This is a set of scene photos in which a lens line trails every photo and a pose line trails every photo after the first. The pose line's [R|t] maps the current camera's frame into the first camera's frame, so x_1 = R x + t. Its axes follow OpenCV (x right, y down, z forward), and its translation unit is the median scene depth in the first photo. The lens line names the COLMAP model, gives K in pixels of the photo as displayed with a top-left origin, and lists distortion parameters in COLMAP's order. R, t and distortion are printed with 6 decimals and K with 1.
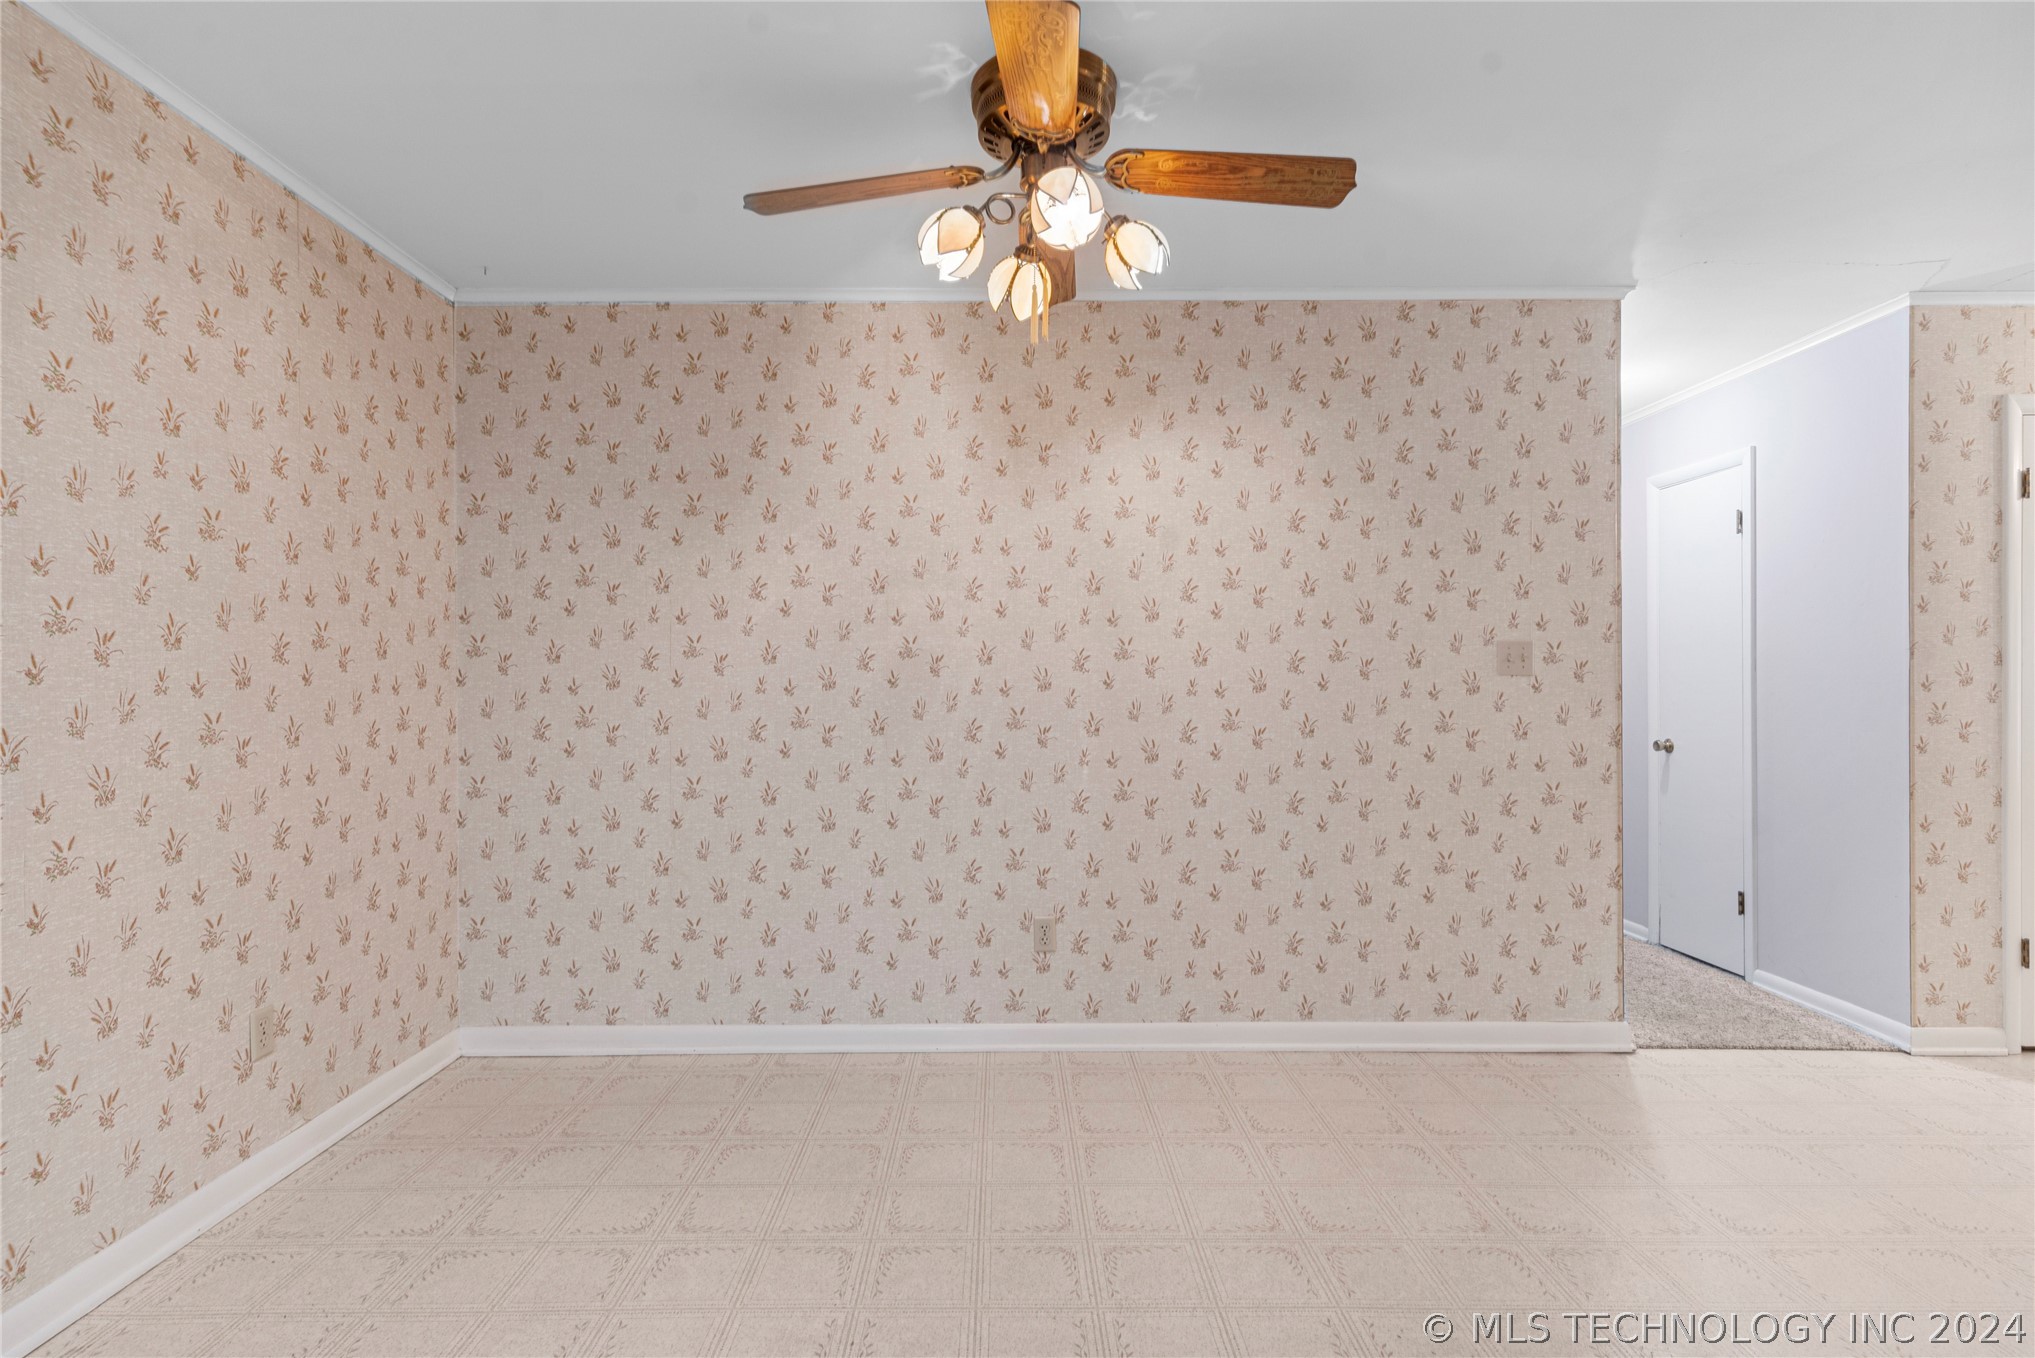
lens RADIAL K [[984.3, 0, 1015.4], [0, 984.3, 674.4], [0, 0, 1]] dist [0.008665, -0.002788]
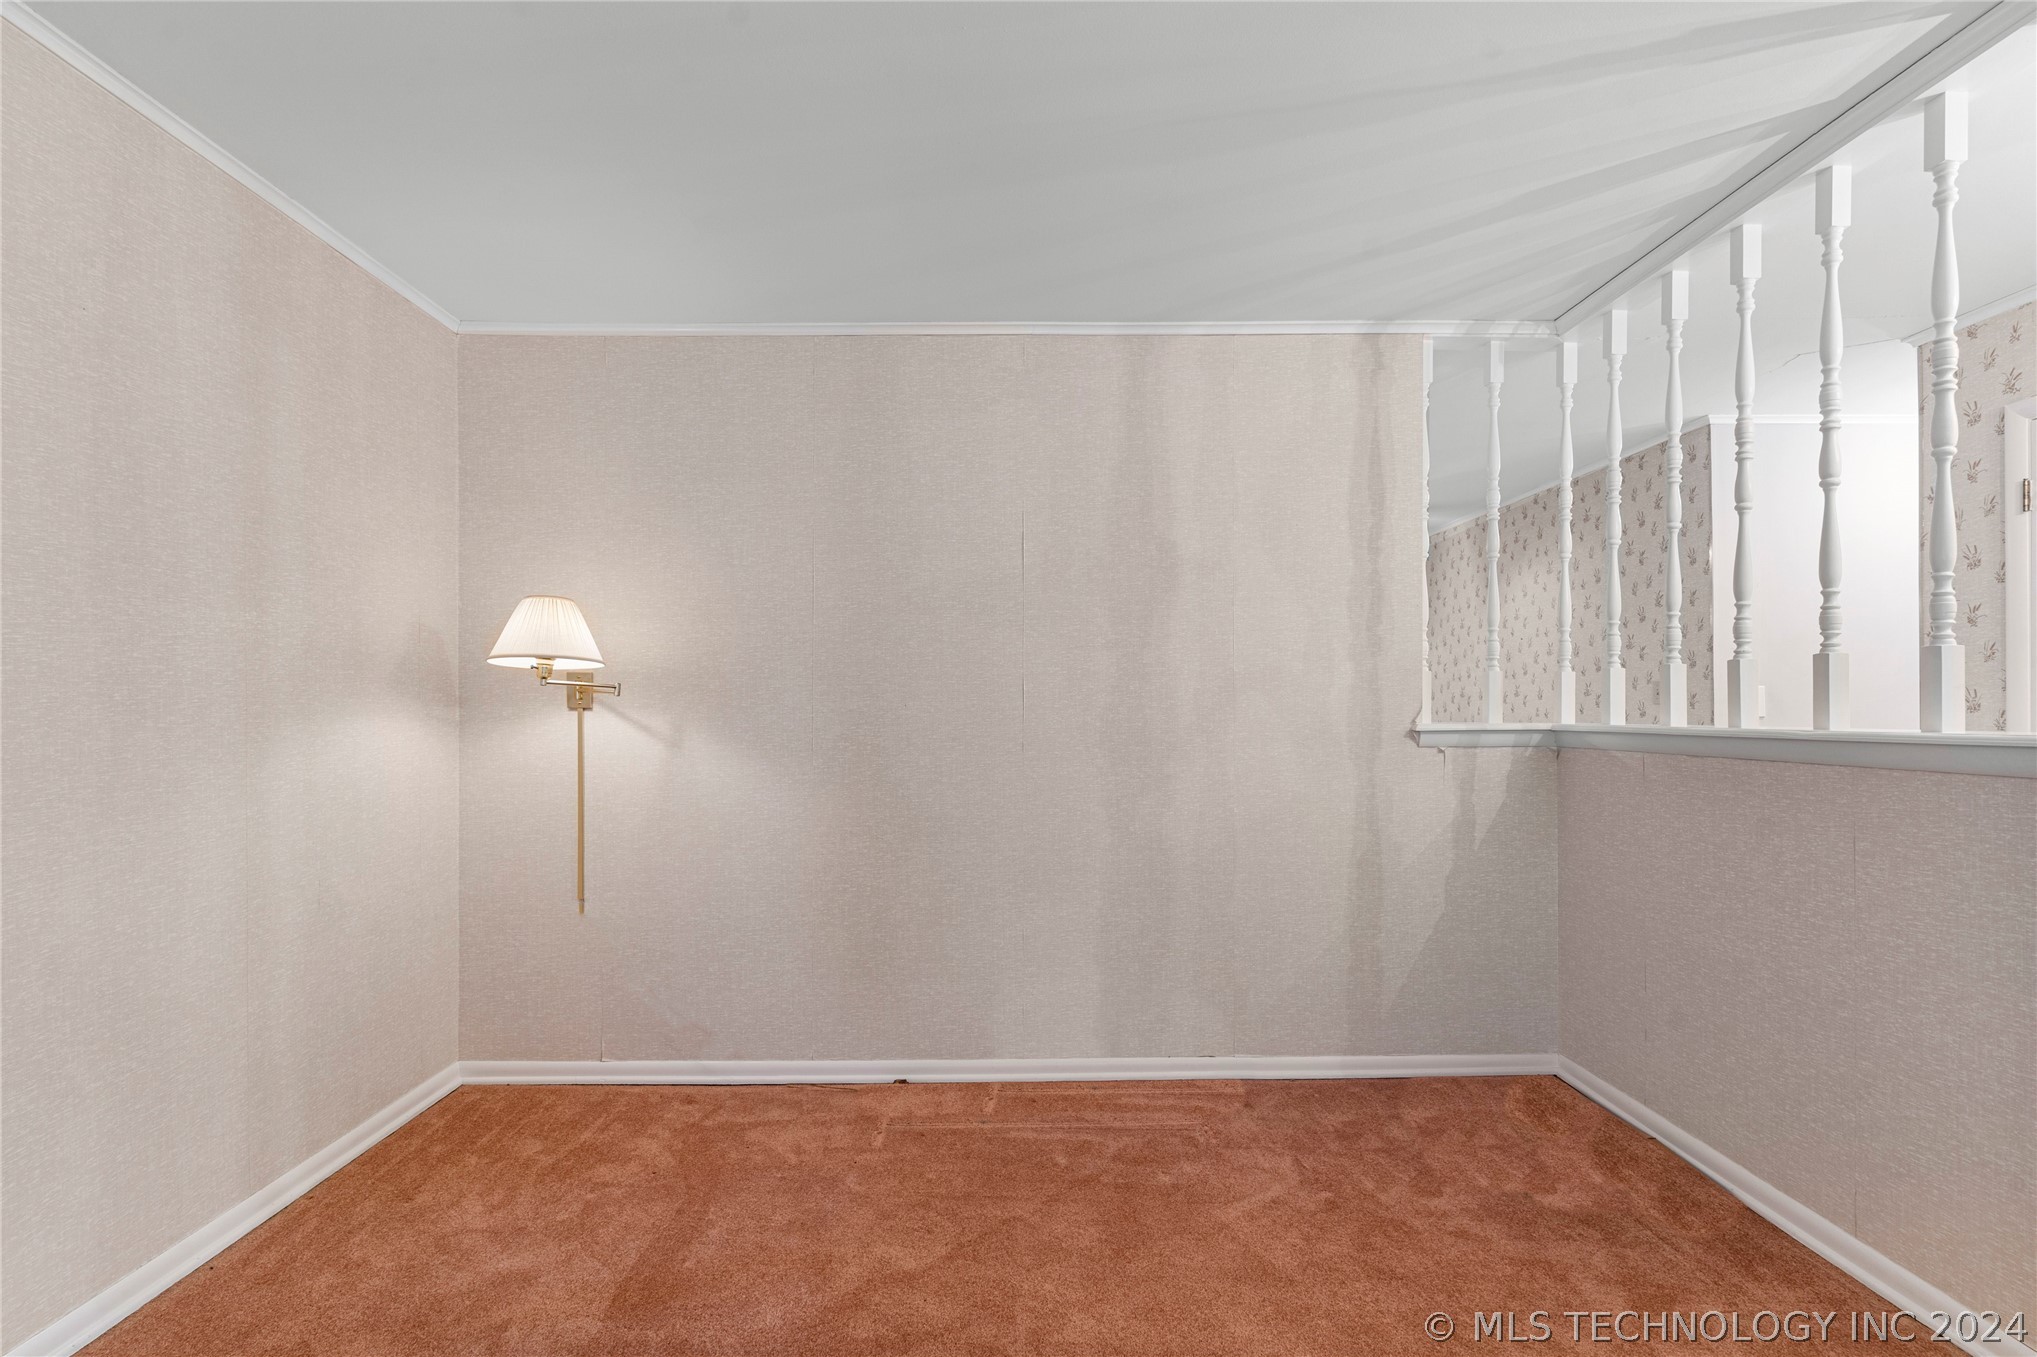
lens RADIAL K [[985.2, 0, 1018.0], [0, 985.2, 691.8], [0, 0, 1]] dist [0.008665, -0.002788]
pose [[0.020233, -0.017004, -0.999651, 1.932927], [0.007413, 0.999830, -0.016857, 0.000339], [0.999768, -0.007070, 0.020355, 0.028413]]
